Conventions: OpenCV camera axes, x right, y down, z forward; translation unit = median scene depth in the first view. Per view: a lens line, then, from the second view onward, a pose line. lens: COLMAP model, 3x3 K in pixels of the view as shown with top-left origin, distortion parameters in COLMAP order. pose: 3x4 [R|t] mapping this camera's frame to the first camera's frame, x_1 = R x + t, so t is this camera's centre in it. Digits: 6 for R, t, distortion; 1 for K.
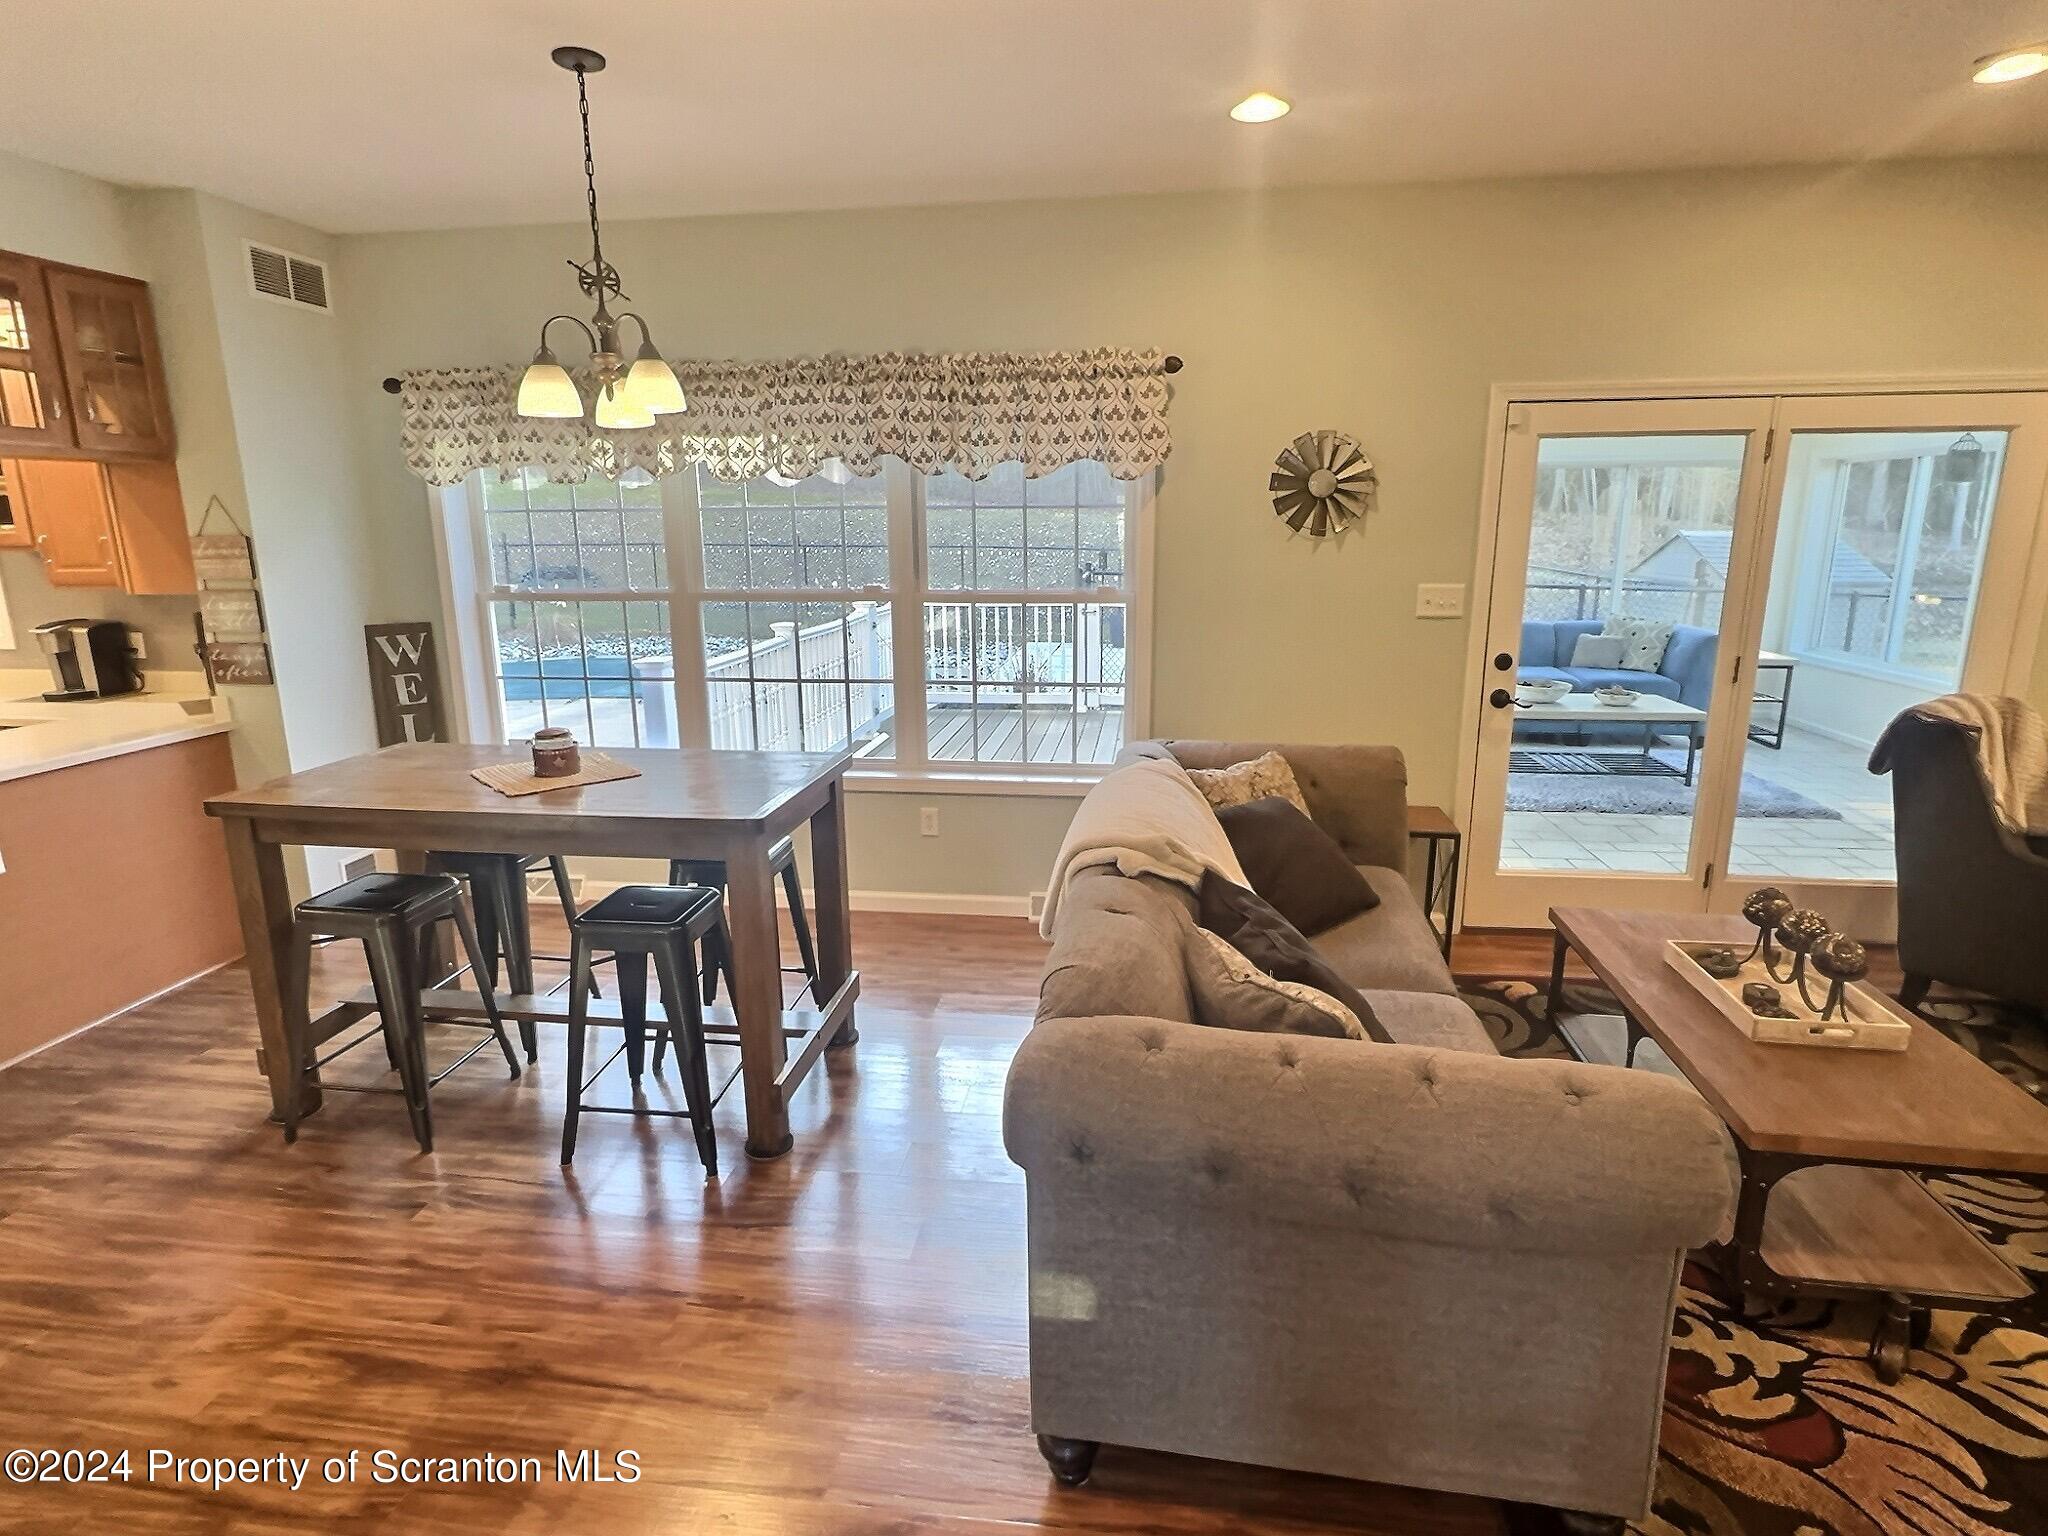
lens RADIAL K [[1064.5, 0, 1018.3], [0, 1064.5, 769.2], [0, 0, 1]] dist [-0.004270, 0.000841]
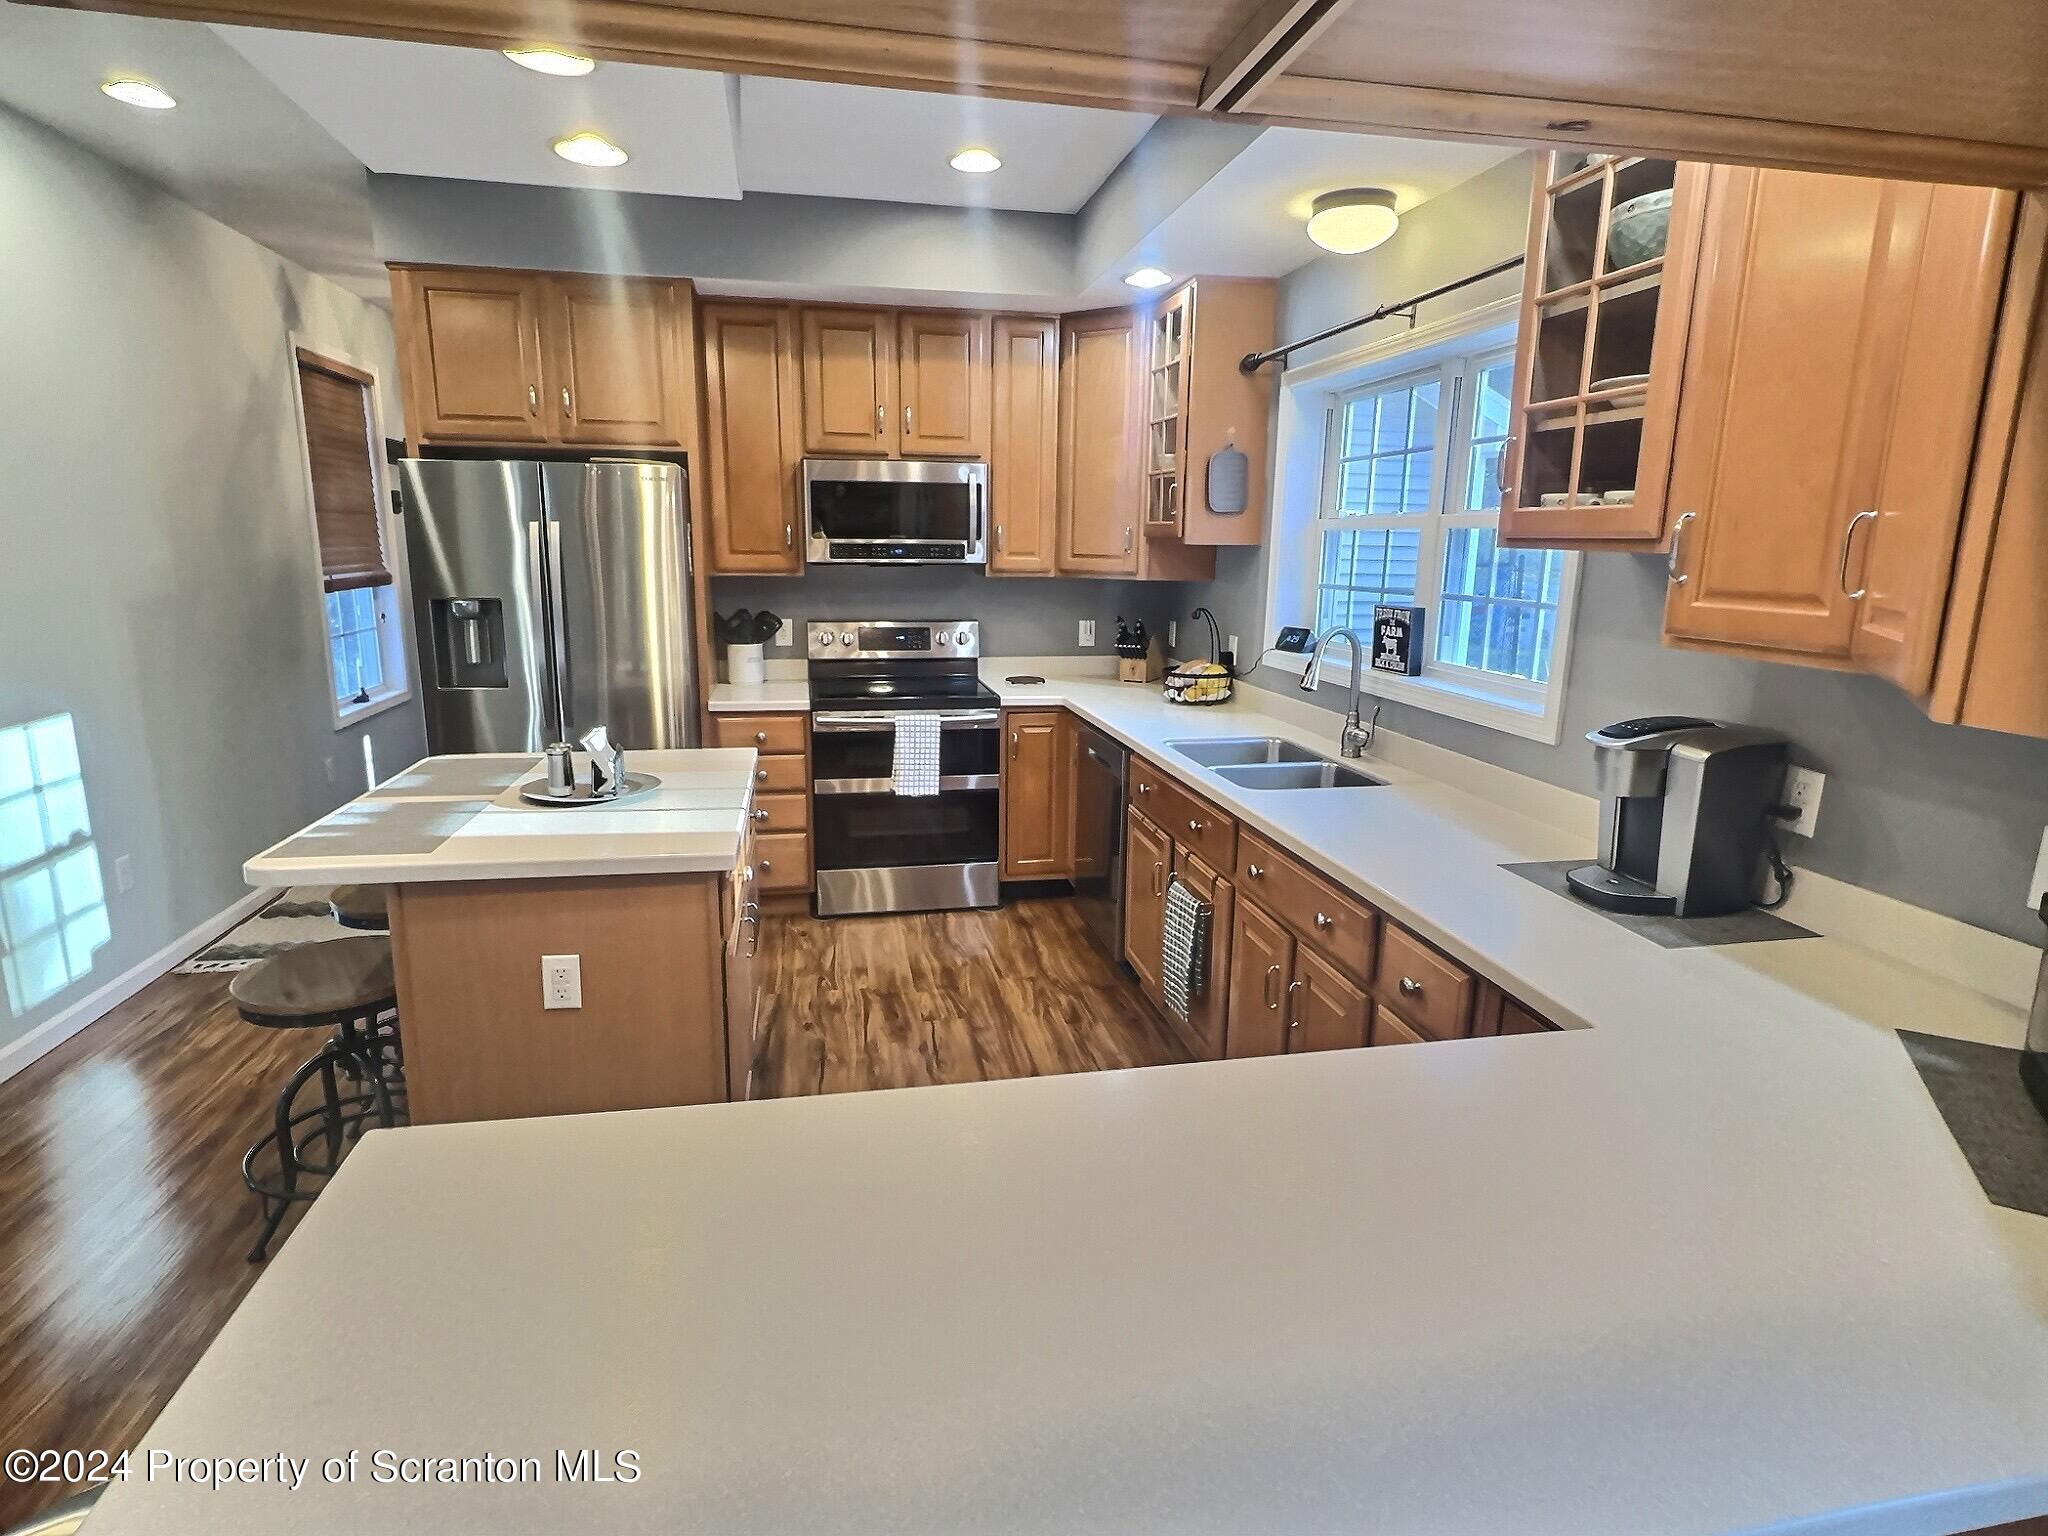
lens RADIAL K [[1064.5, 0, 1018.1], [0, 1064.5, 762.7], [0, 0, 1]] dist [-0.004270, 0.000841]
pose [[0.322317, 0.206902, -0.923744, -0.995890], [-0.229717, 0.963750, 0.135708, -0.206475], [0.918336, 0.168459, 0.358162, 1.044515]]
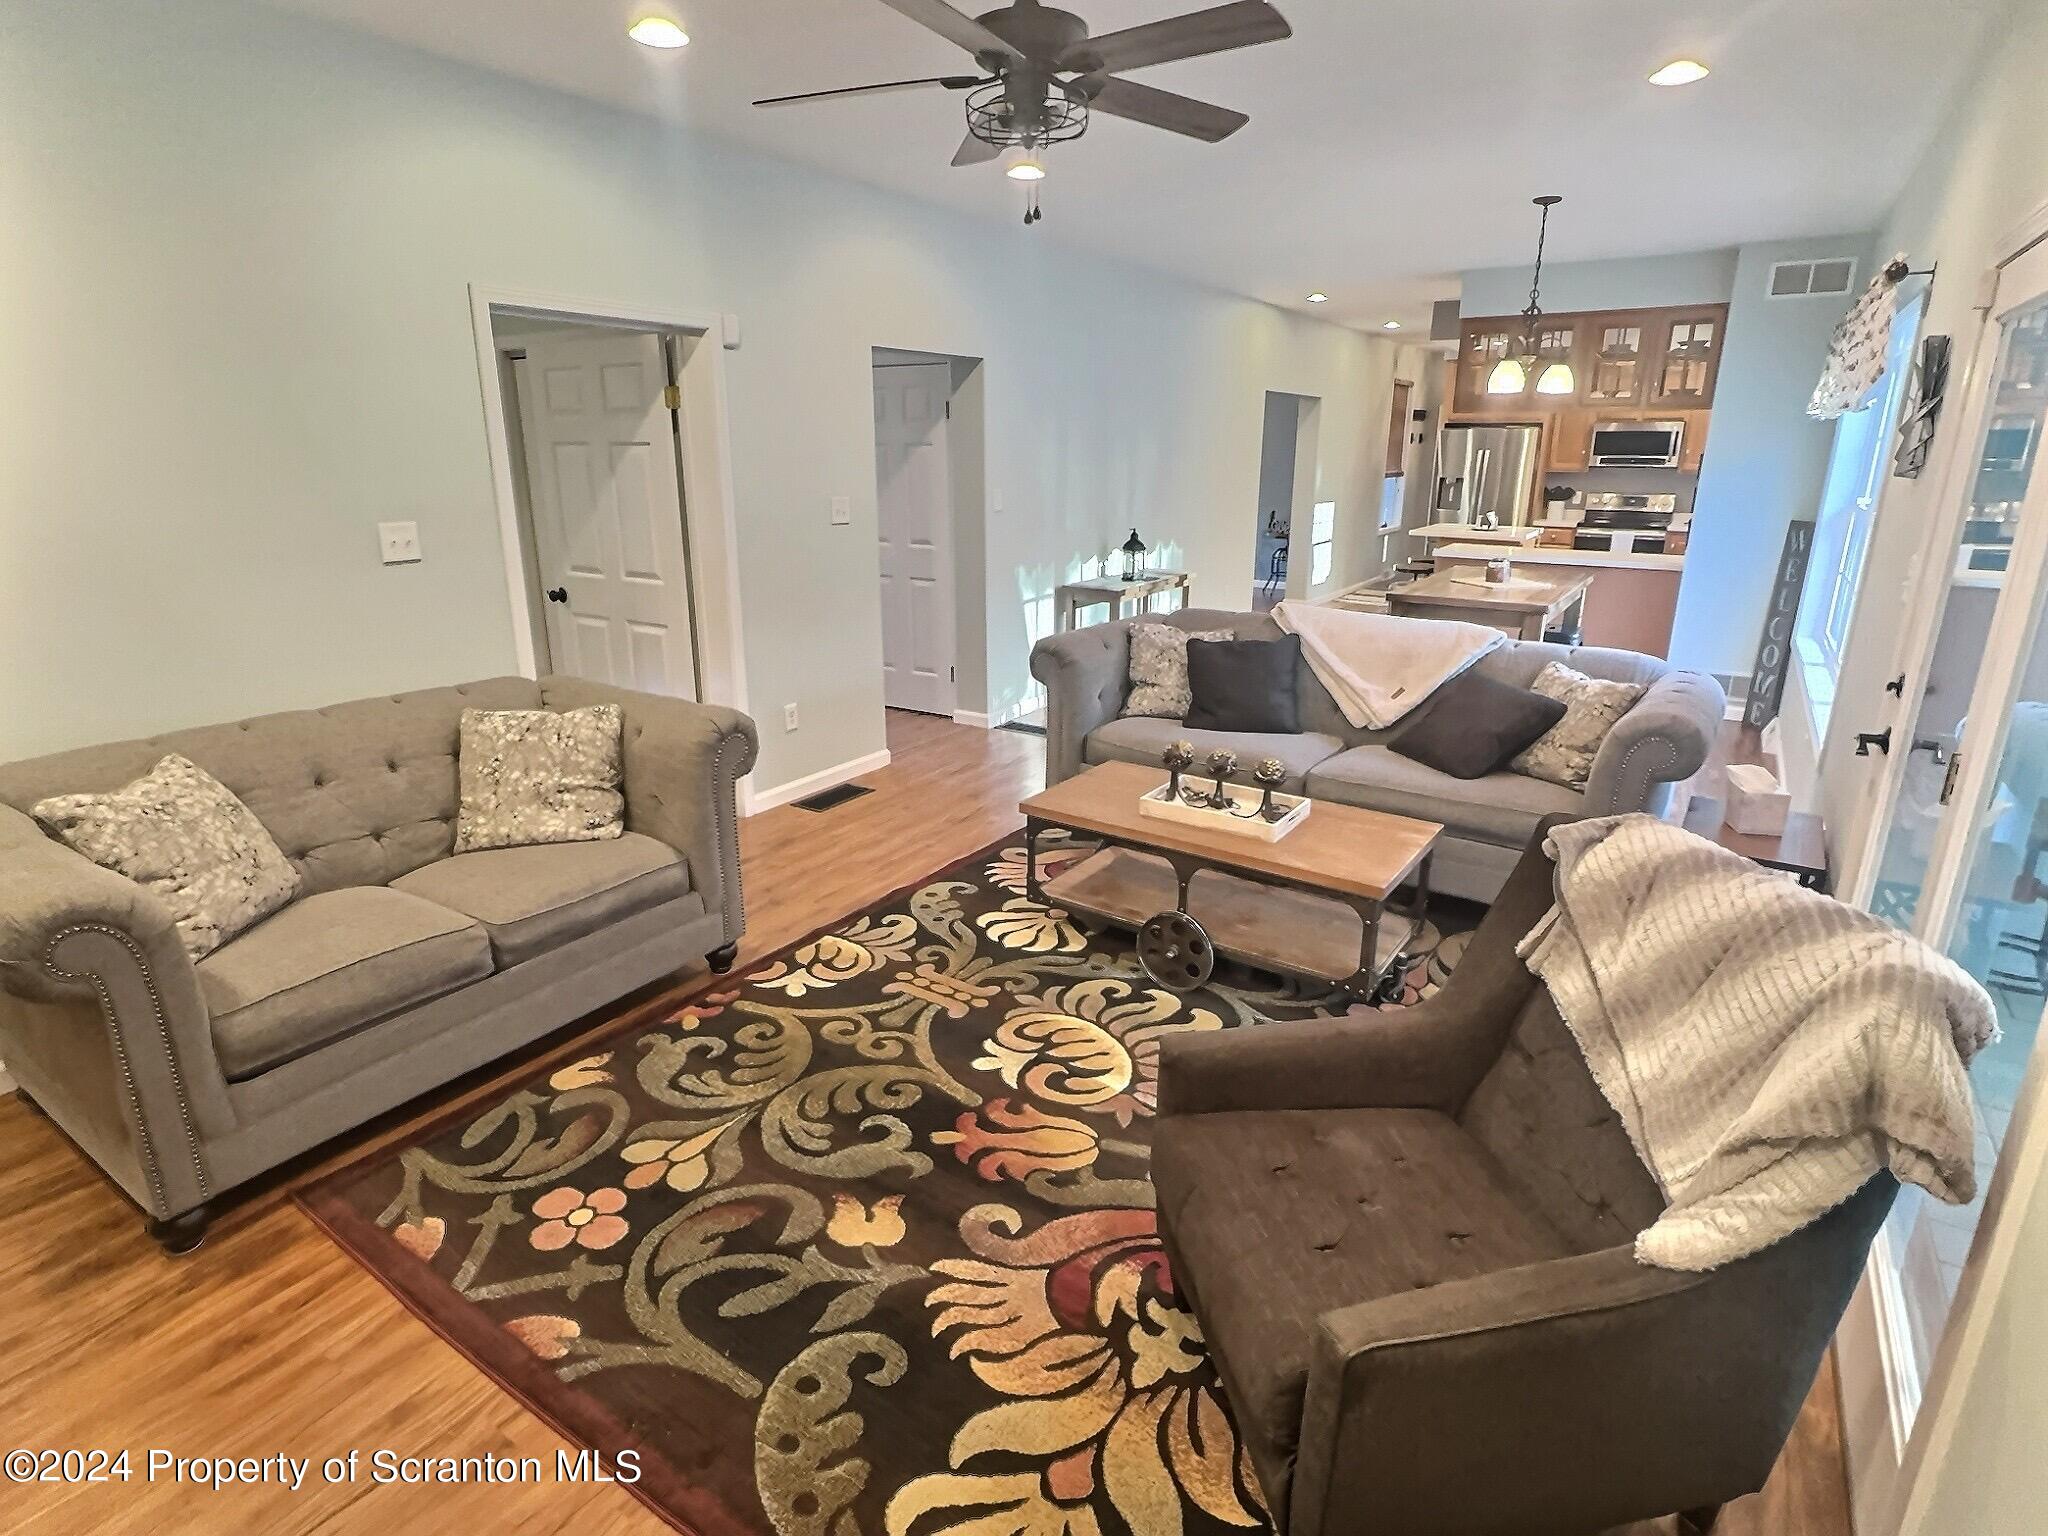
lens RADIAL K [[1064.5, 0, 1017.7], [0, 1064.5, 757.8], [0, 0, 1]] dist [-0.004270, 0.000841]
pose [[-0.437205, 0.262997, -0.860049, 1.865186], [-0.200903, 0.903564, 0.378432, -0.293912], [0.876635, 0.338239, -0.342206, 1.140033]]
